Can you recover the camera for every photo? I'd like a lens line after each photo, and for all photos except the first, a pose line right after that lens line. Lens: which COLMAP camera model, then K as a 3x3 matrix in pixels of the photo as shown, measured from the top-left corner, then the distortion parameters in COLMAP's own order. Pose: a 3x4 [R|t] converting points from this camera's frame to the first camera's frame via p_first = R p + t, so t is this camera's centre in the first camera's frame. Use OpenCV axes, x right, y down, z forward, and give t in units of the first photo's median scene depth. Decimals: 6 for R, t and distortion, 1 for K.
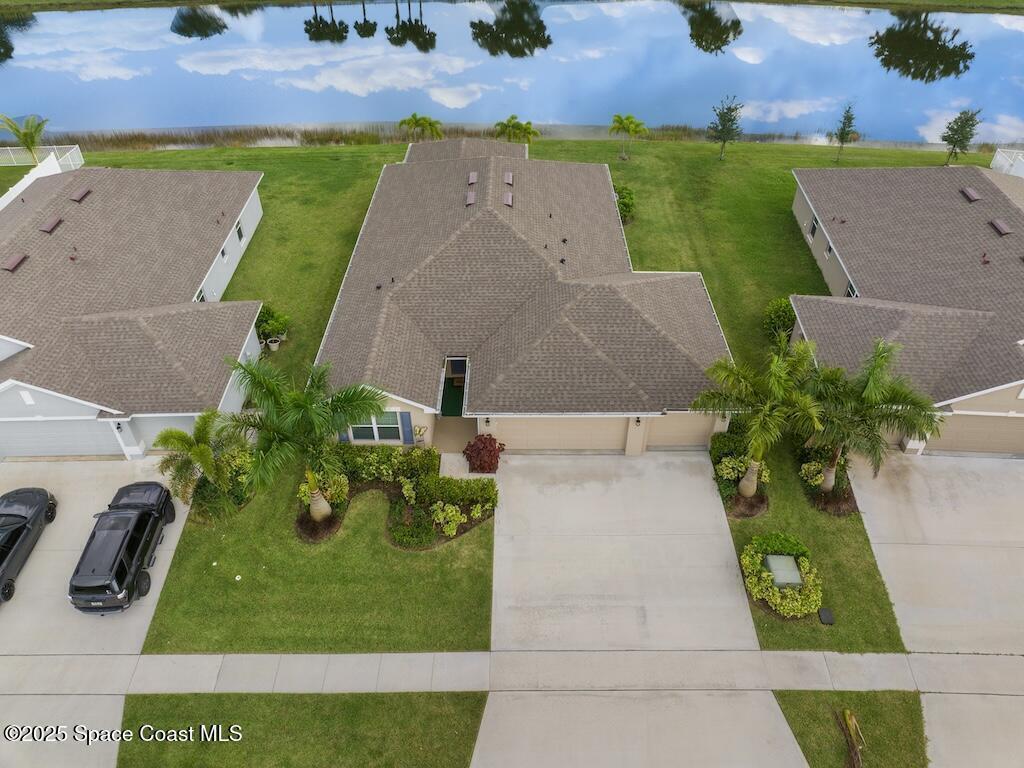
lens RADIAL K [[716.3, 0, 513.4], [0, 716.3, 375.9], [0, 0, 1]] dist [-0.034071, 0.005746]
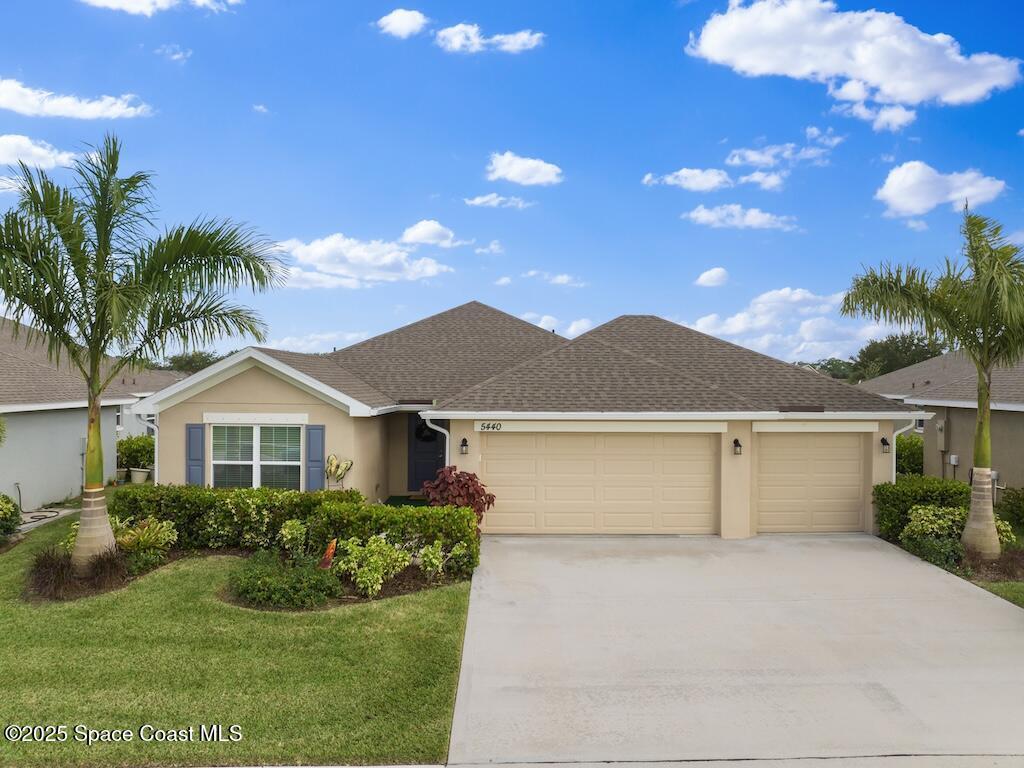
lens RADIAL K [[717.6, 0, 515.4], [0, 717.6, 379.8], [0, 0, 1]] dist [-0.048339, 0.006810]
pose [[0.999745, 0.009770, 0.020349, -0.008477], [0.005466, 0.769868, -0.638180, 0.373136], [-0.021901, 0.638128, 0.769619, 0.543557]]
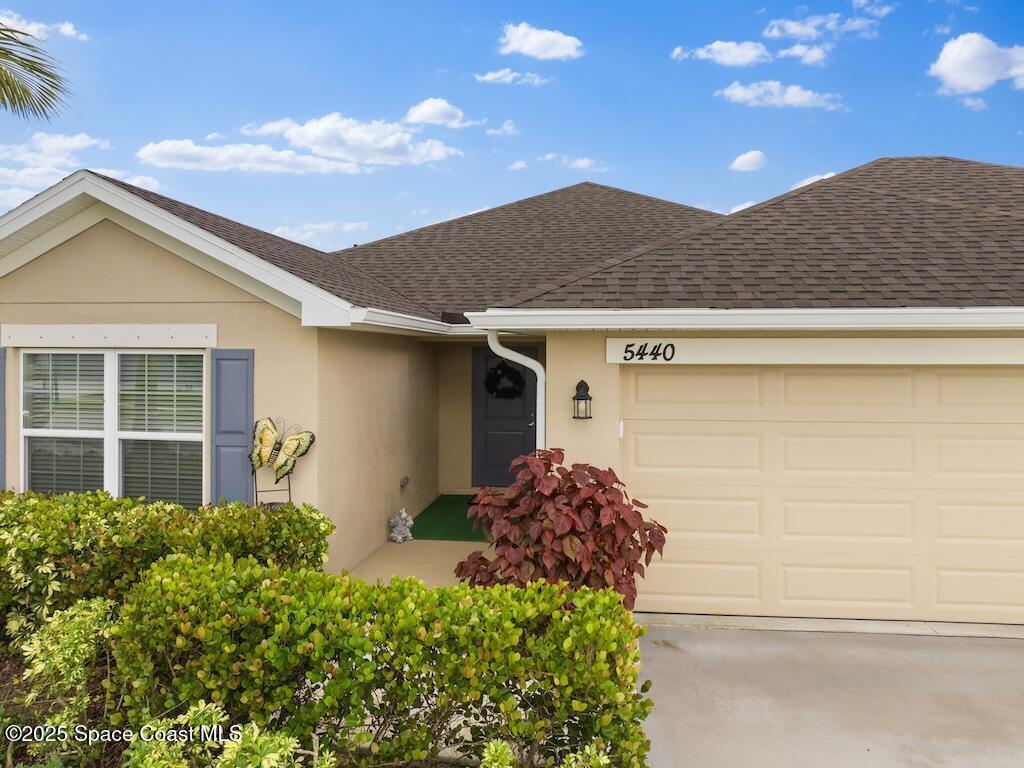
lens RADIAL K [[721.5, 0, 514.8], [0, 721.5, 365.5], [0, 0, 1]] dist [-0.037864, -0.004524]
pose [[0.993142, 0.010029, -0.116481, -0.030744], [-0.080741, 0.779391, -0.621314, 0.192861], [0.084553, 0.626458, 0.774856, 0.819153]]
